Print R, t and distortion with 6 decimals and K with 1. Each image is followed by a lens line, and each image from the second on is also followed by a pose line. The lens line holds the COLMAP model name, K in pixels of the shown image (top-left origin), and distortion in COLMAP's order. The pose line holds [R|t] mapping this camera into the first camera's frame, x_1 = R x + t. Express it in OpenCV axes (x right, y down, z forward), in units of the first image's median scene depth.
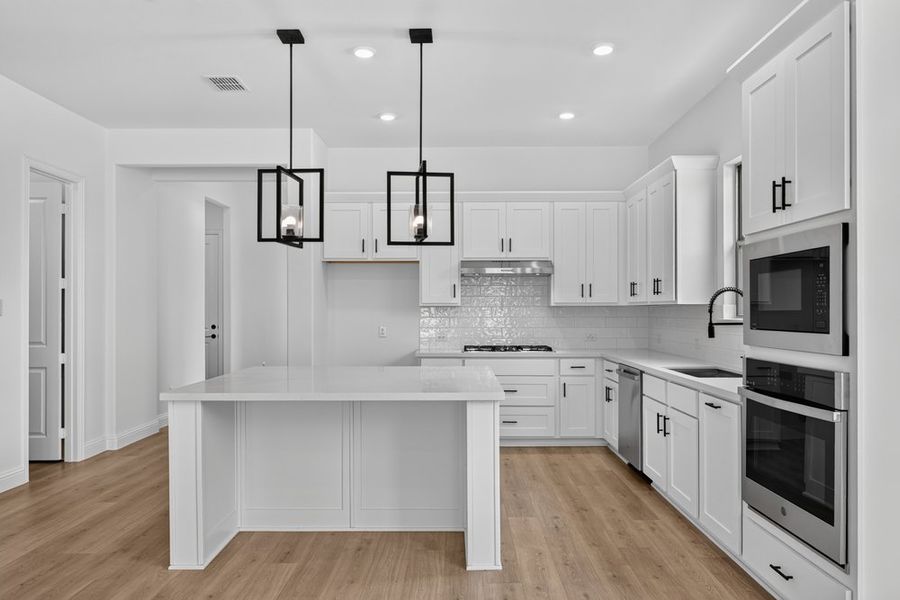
lens RADIAL K [[610.6, 0, 451.6], [0, 610.6, 309.1], [0, 0, 1]] dist [0.001007, 0.000349]
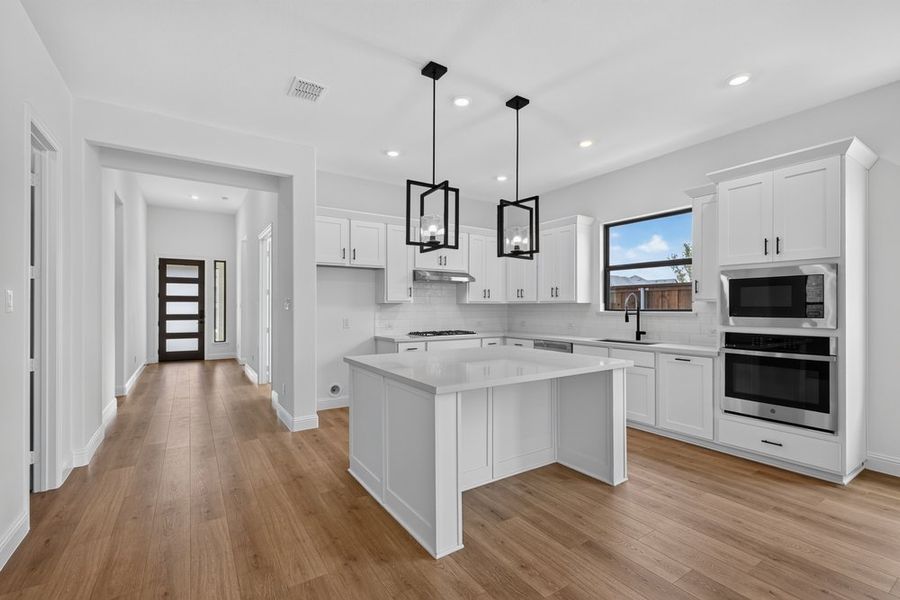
lens RADIAL K [[397.3, 0, 451.3], [0, 397.3, 307.1], [0, 0, 1]] dist [0.001957, 0.000704]
pose [[0.827137, 0.000635, 0.562001, -0.664136], [-0.001980, 0.999996, 0.001784, 0.002808], [-0.561998, -0.002588, 0.827135, 0.355408]]
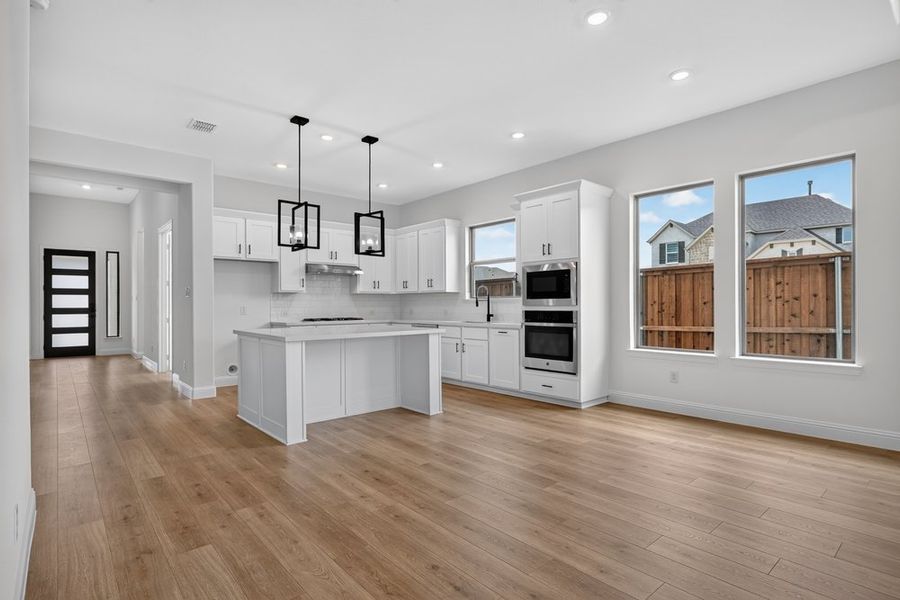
lens RADIAL K [[454.3, 0, 449.6], [0, 454.3, 305.0], [0, 0, 1]] dist [-0.002997, -0.000663]
pose [[0.746392, -0.002733, 0.665501, -0.769124], [0.002355, 0.999996, 0.001466, 0.040185], [-0.665502, 0.000474, 0.746396, -0.158571]]
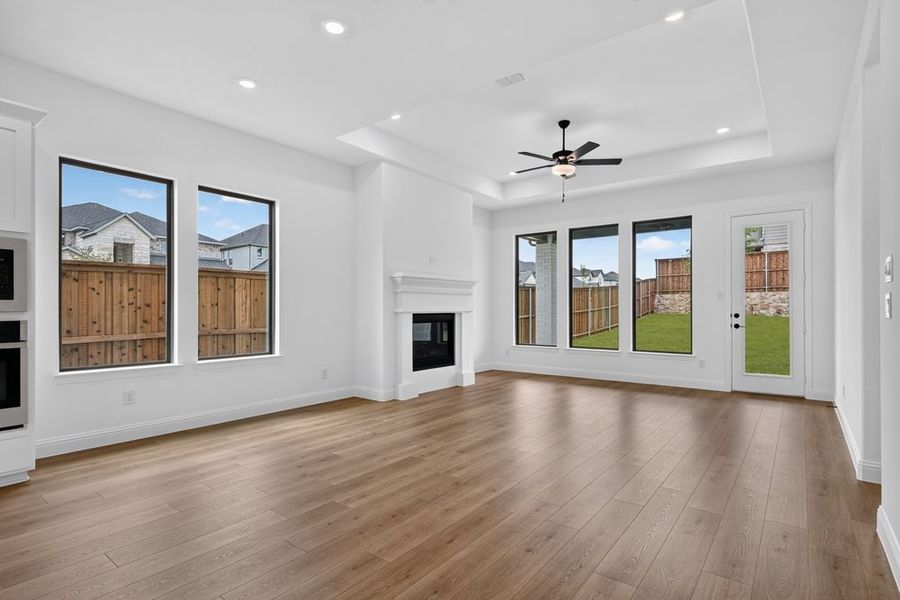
lens RADIAL K [[459.9, 0, 451.1], [0, 459.9, 305.2], [0, 0, 1]] dist [-0.000340, 0.000016]
pose [[-0.803287, 0.008480, 0.595531, -0.699782], [0.001177, 0.999919, -0.012651, 0.044325], [-0.595590, -0.009462, -0.803233, 0.772155]]
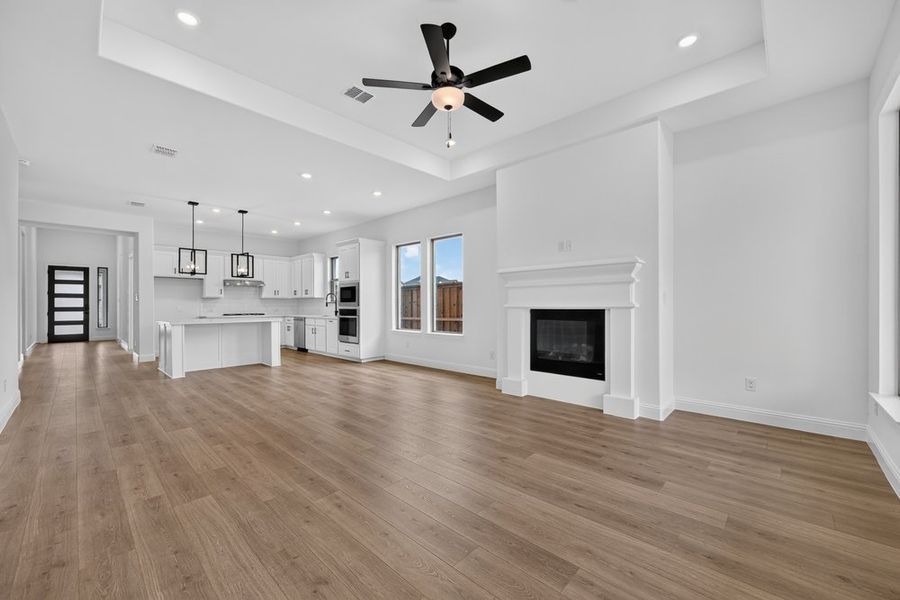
lens RADIAL K [[356.0, 0, 448.2], [0, 356.0, 304.2], [0, 0, 1]] dist [0.000090, 0.000202]
pose [[0.680805, 0.000142, 0.732465, -0.680971], [0.000948, 0.999999, -0.001074, 0.037086], [-0.732464, 0.001426, 0.680804, -1.048769]]
